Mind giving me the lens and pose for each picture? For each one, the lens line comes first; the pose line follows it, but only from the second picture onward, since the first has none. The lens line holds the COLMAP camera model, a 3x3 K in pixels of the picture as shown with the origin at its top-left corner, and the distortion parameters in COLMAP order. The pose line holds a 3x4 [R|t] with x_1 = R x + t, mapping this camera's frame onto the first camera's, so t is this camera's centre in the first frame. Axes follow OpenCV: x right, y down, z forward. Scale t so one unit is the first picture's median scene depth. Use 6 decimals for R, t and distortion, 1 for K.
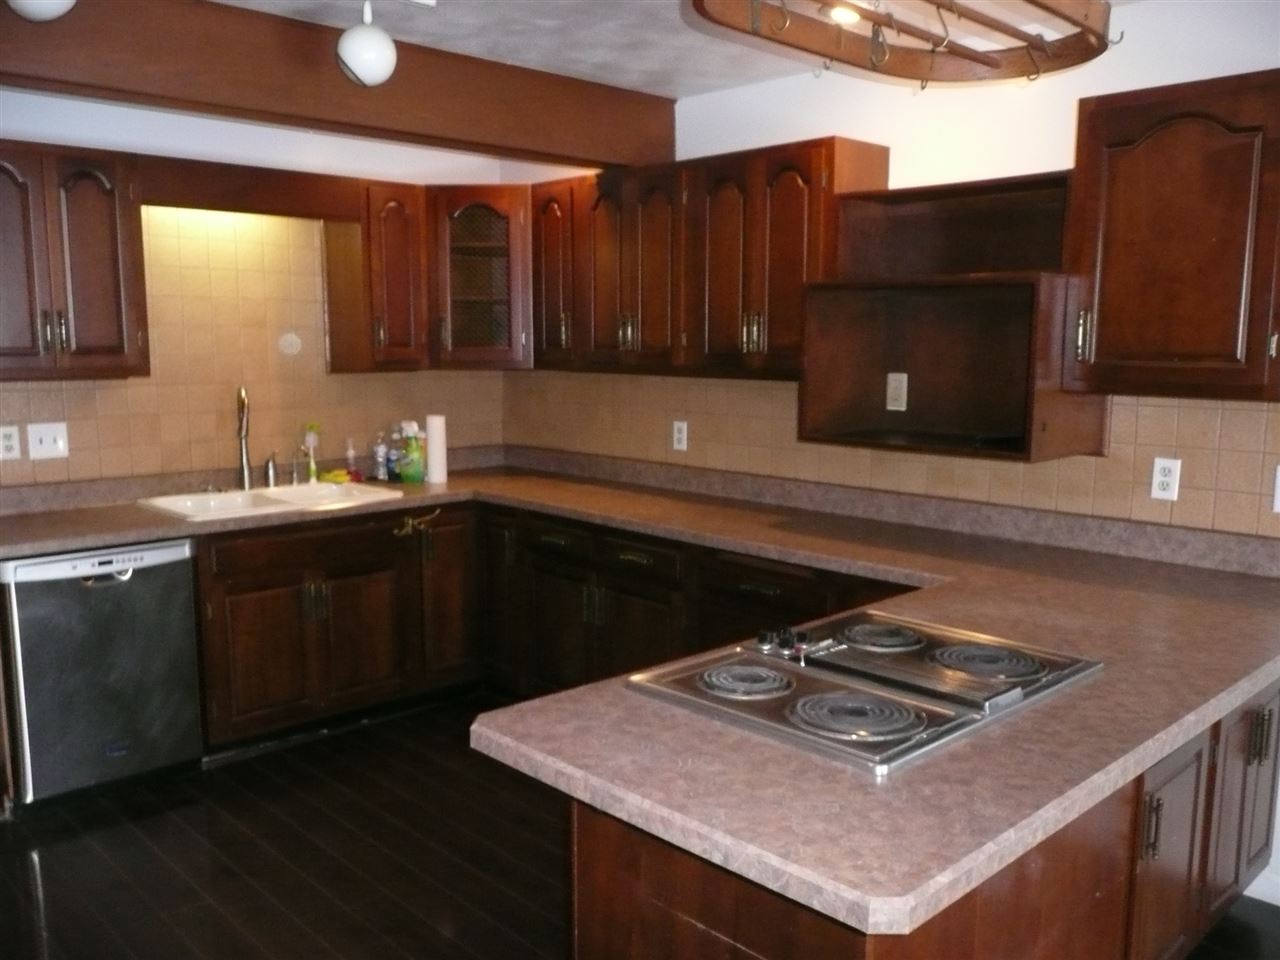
lens RADIAL K [[1089.1, 0, 640.0], [0, 1089.1, 480.0], [0, 0, 1]] dist [0.039424, -0.121356]
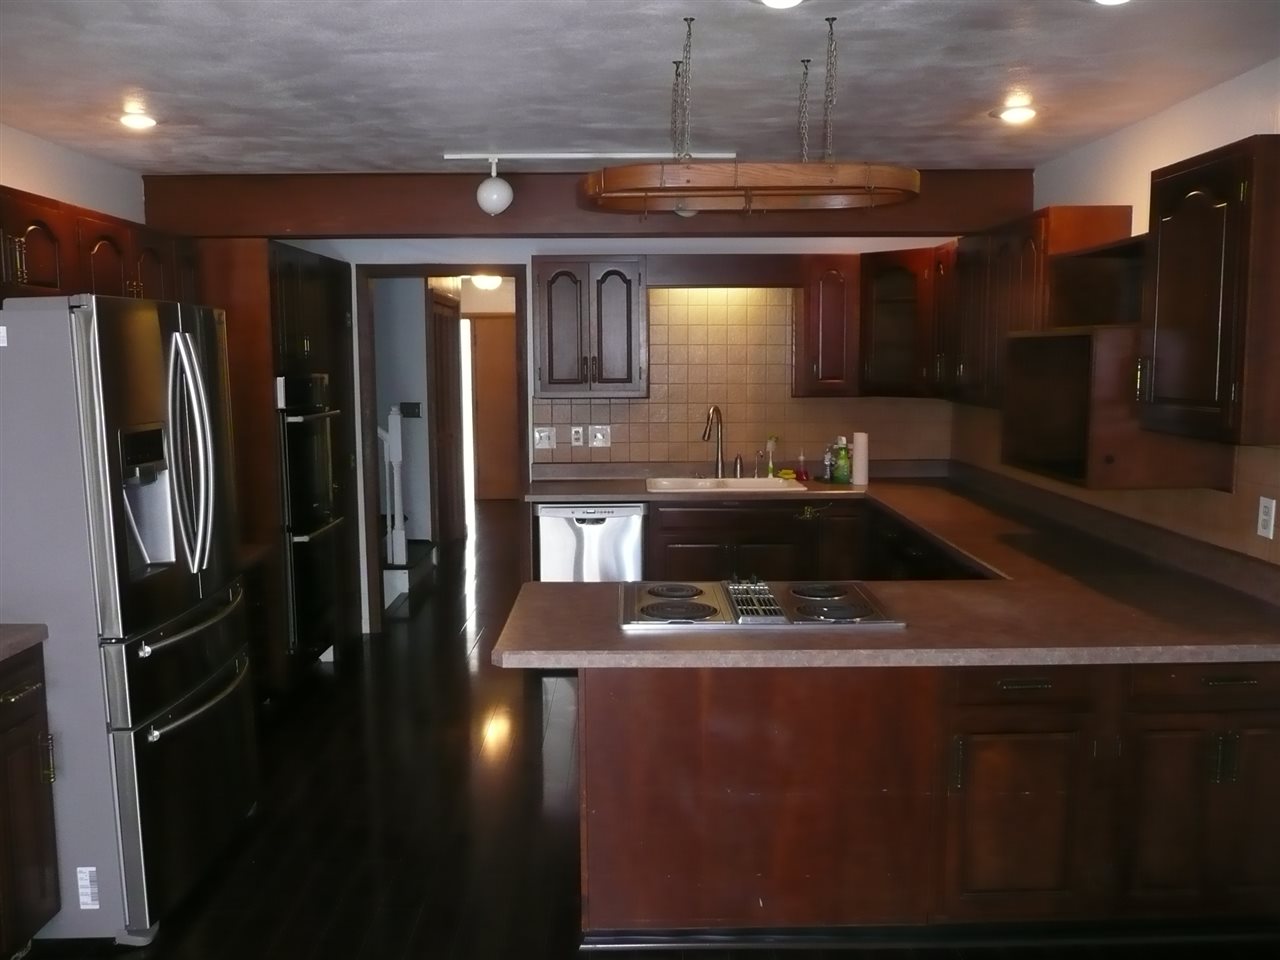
lens RADIAL K [[1089.1, 0, 640.0], [0, 1089.1, 480.0], [0, 0, 1]] dist [0.039424, -0.121356]
pose [[0.726451, 0.071907, -0.683446, 0.516318], [-0.084032, 0.996342, 0.015508, -0.001655], [0.682062, 0.046166, 0.729836, -0.108372]]
